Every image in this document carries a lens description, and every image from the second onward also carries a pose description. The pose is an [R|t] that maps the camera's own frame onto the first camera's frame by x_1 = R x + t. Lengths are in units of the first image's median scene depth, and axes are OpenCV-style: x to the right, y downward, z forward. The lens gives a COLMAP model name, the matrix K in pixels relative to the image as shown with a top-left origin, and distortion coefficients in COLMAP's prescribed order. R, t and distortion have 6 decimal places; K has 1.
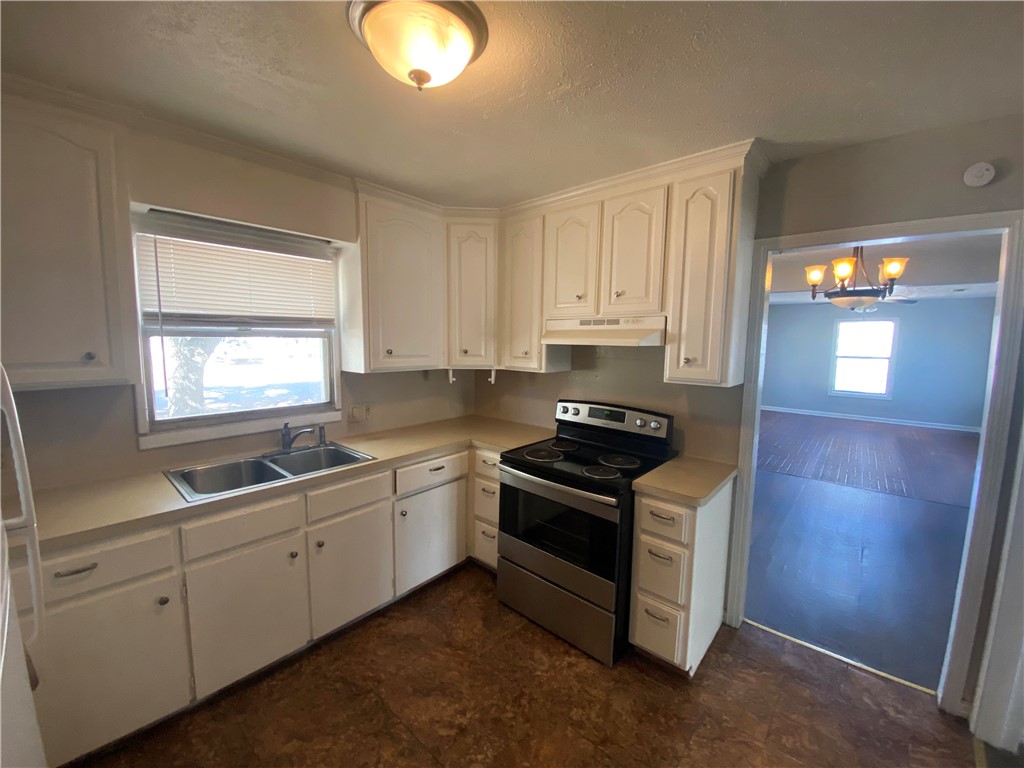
lens RADIAL K [[416.3, 0, 512.0], [0, 416.3, 384.0], [0, 0, 1]] dist [0.031121, -0.023976]
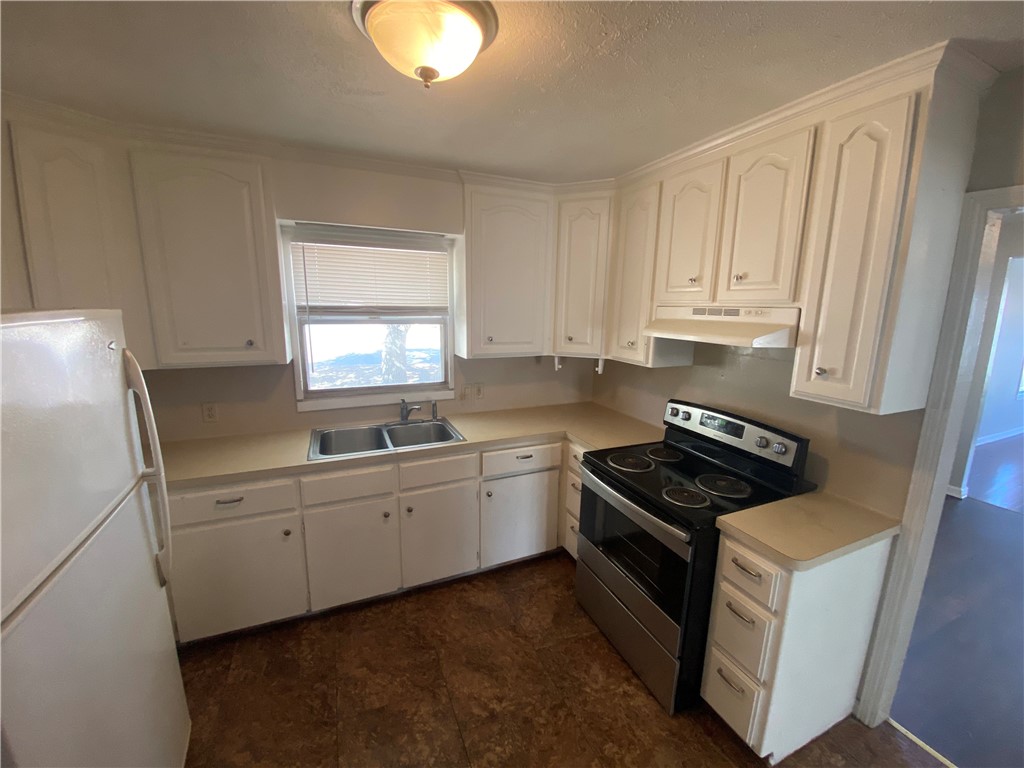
lens RADIAL K [[416.3, 0, 512.0], [0, 416.3, 384.0], [0, 0, 1]] dist [0.031121, -0.023976]
pose [[0.904625, 0.081735, -0.418298, 0.246083], [-0.048918, 0.994865, 0.088603, -0.074829], [0.423392, -0.059690, 0.903978, 0.108040]]
